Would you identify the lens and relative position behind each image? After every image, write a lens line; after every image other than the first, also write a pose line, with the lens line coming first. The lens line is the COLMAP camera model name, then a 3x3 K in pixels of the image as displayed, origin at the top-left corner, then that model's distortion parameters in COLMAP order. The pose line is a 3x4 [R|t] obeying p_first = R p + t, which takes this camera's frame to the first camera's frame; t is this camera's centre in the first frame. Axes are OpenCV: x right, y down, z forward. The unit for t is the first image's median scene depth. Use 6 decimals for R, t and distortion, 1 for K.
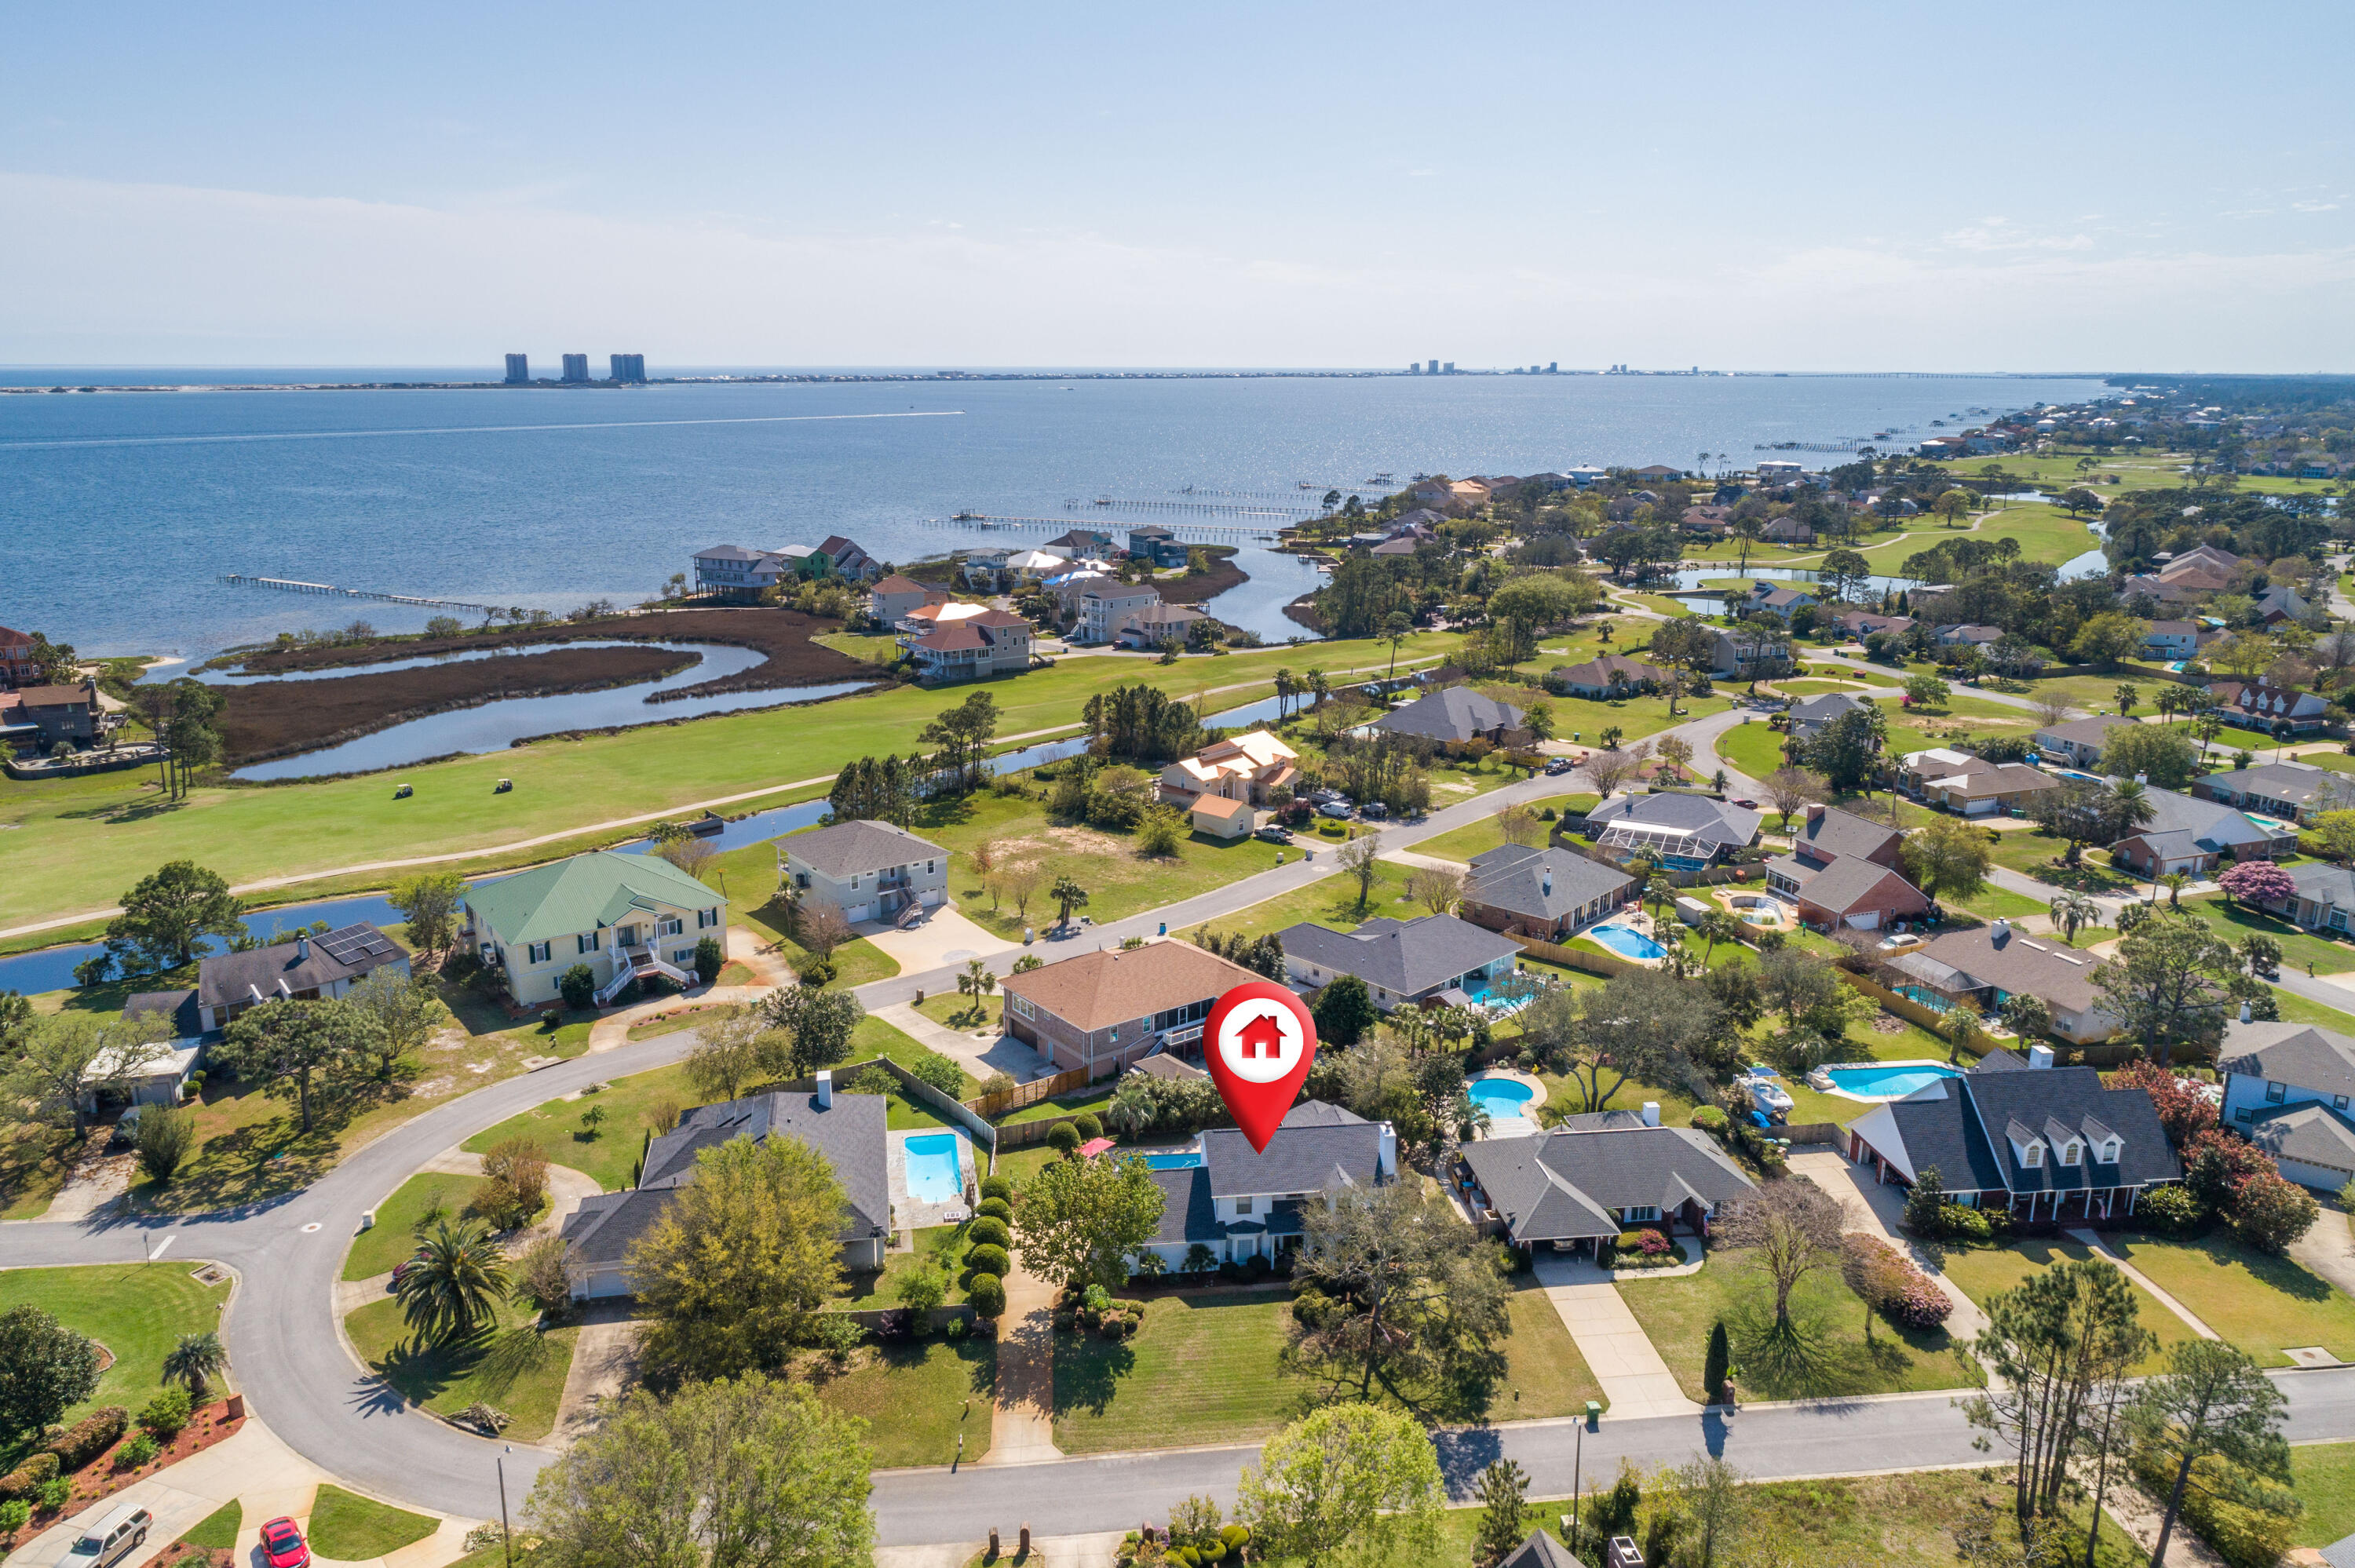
lens RADIAL K [[1590.7, 0, 1177.5], [0, 1590.7, 784.0], [0, 0, 1]] dist [-0.008224, 0.008636]
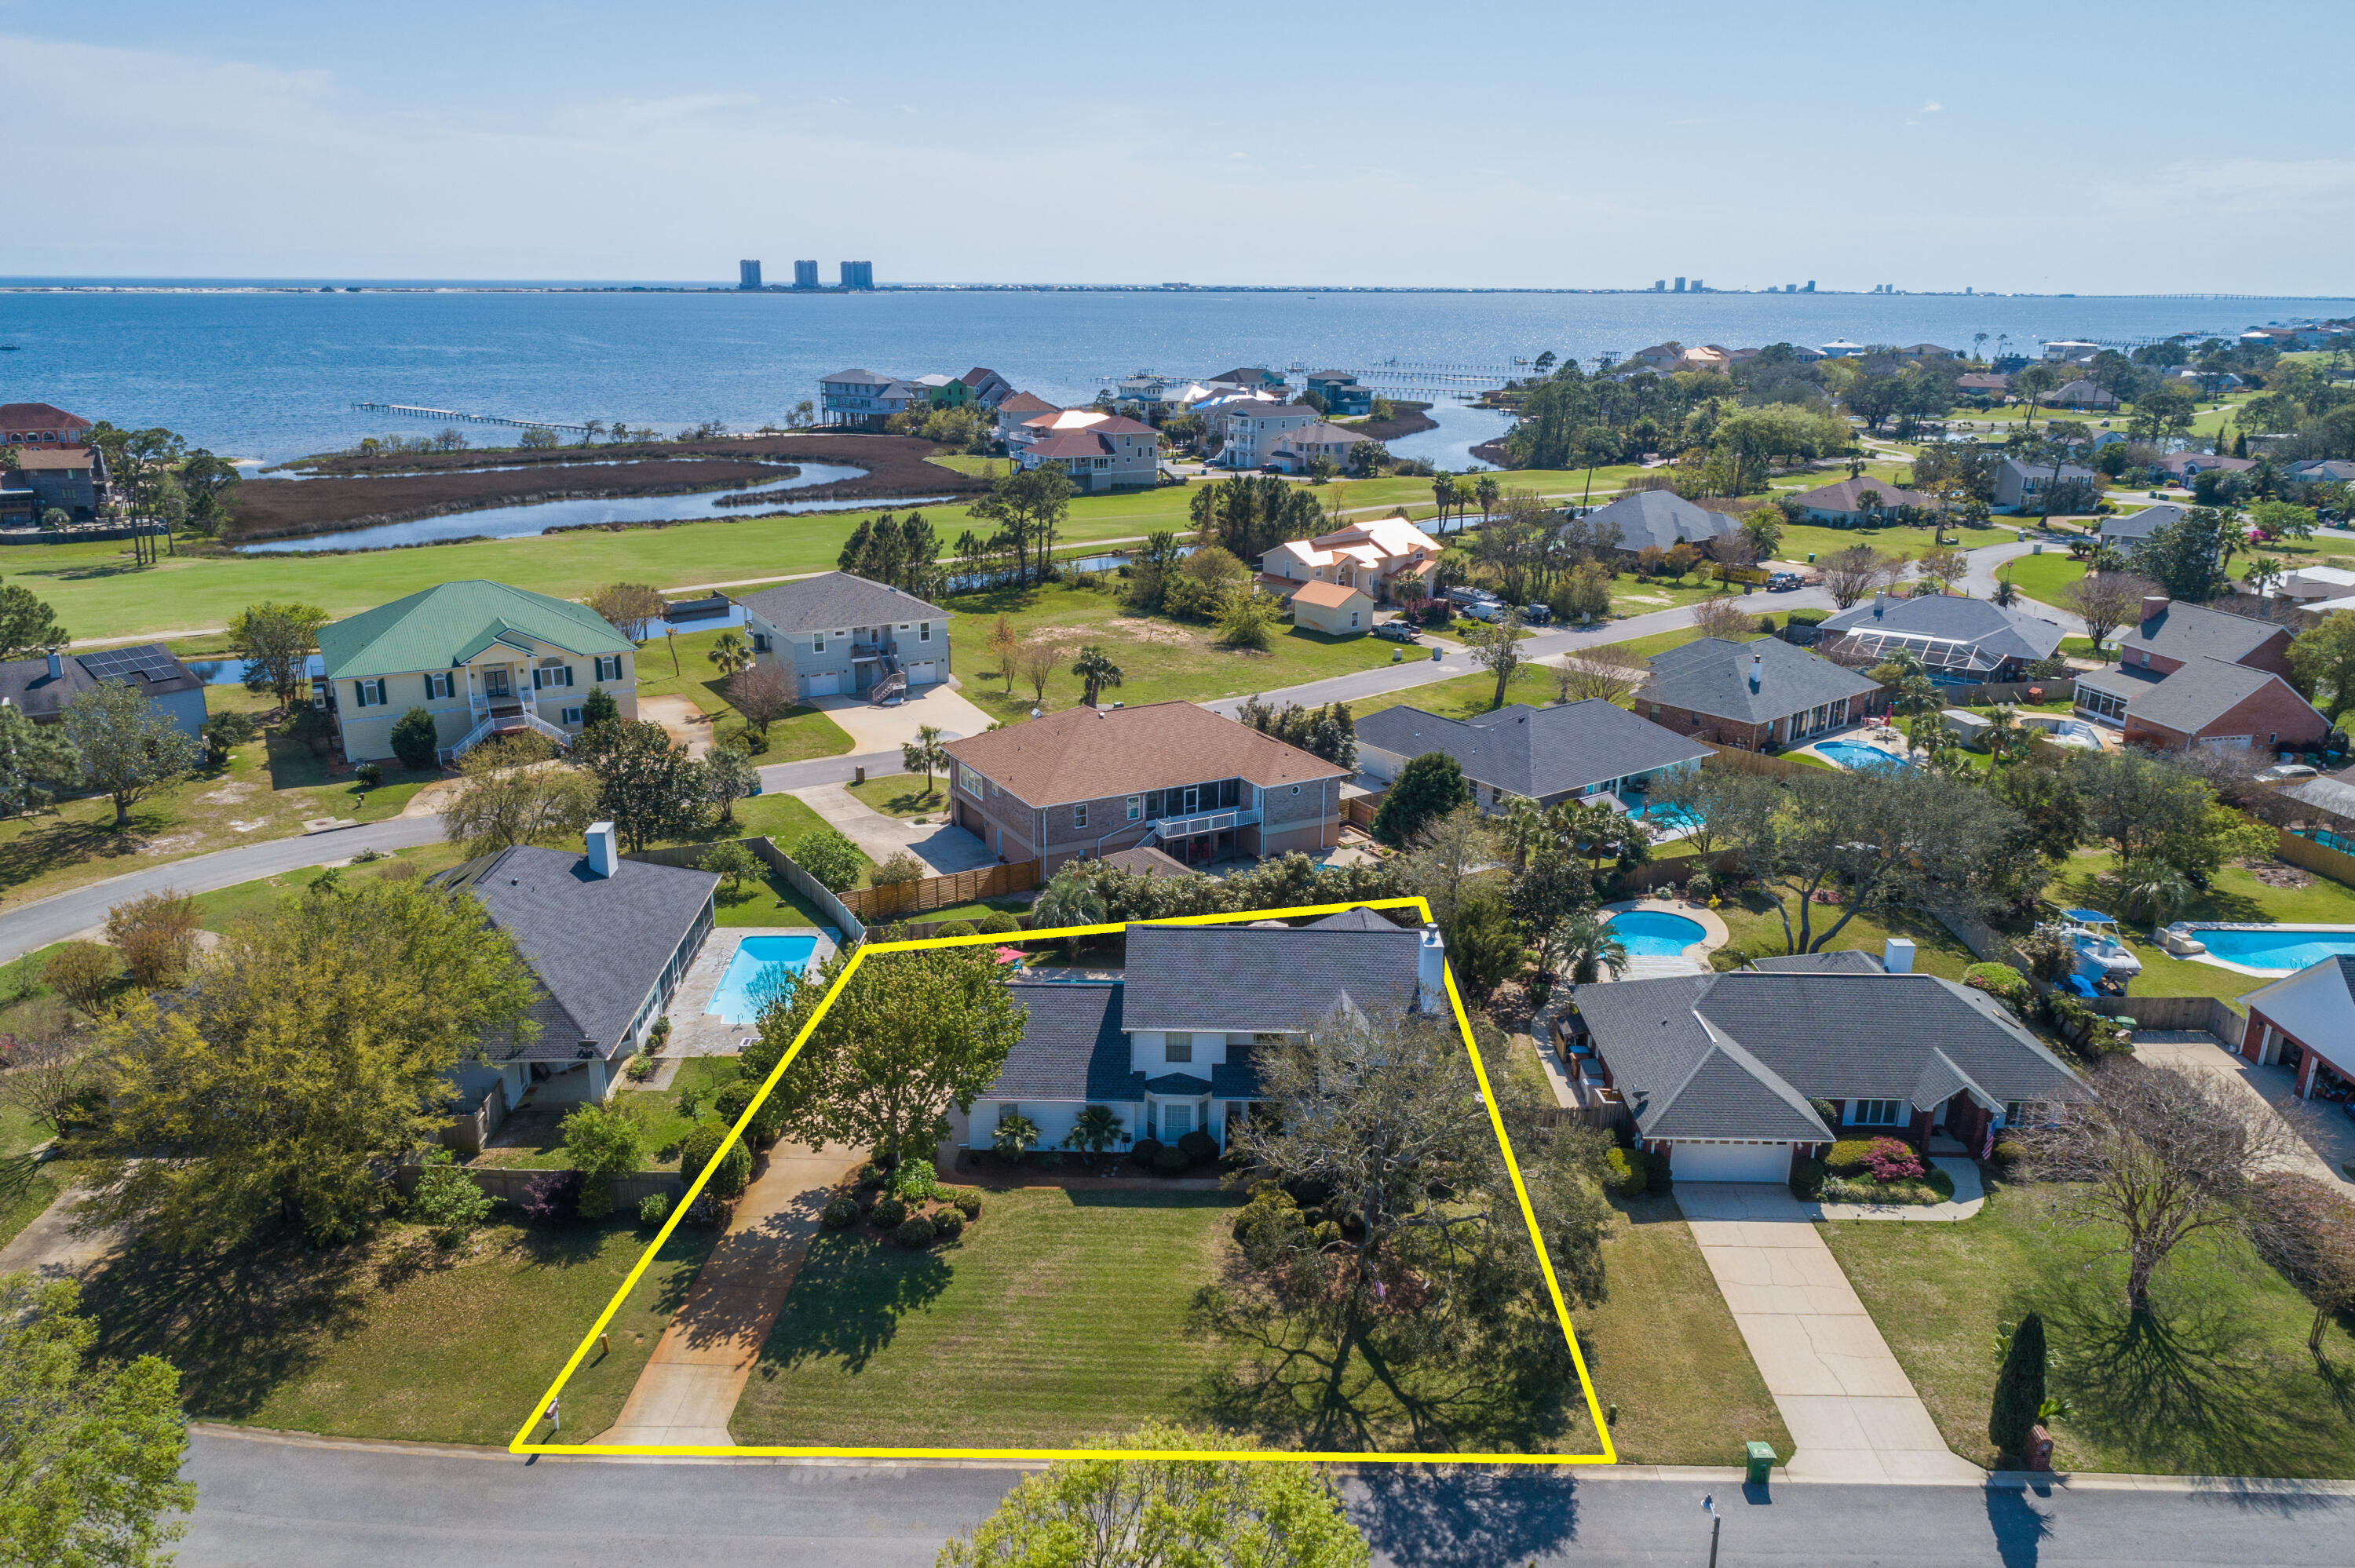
lens RADIAL K [[1590.7, 0, 1177.5], [0, 1590.7, 784.0], [0, 0, 1]] dist [-0.008224, 0.008636]
pose [[0.990362, 0.042197, -0.131921, 0.069619], [-0.035937, 0.998128, 0.049484, 0.082235], [0.133762, -0.044266, 0.990024, 0.248338]]
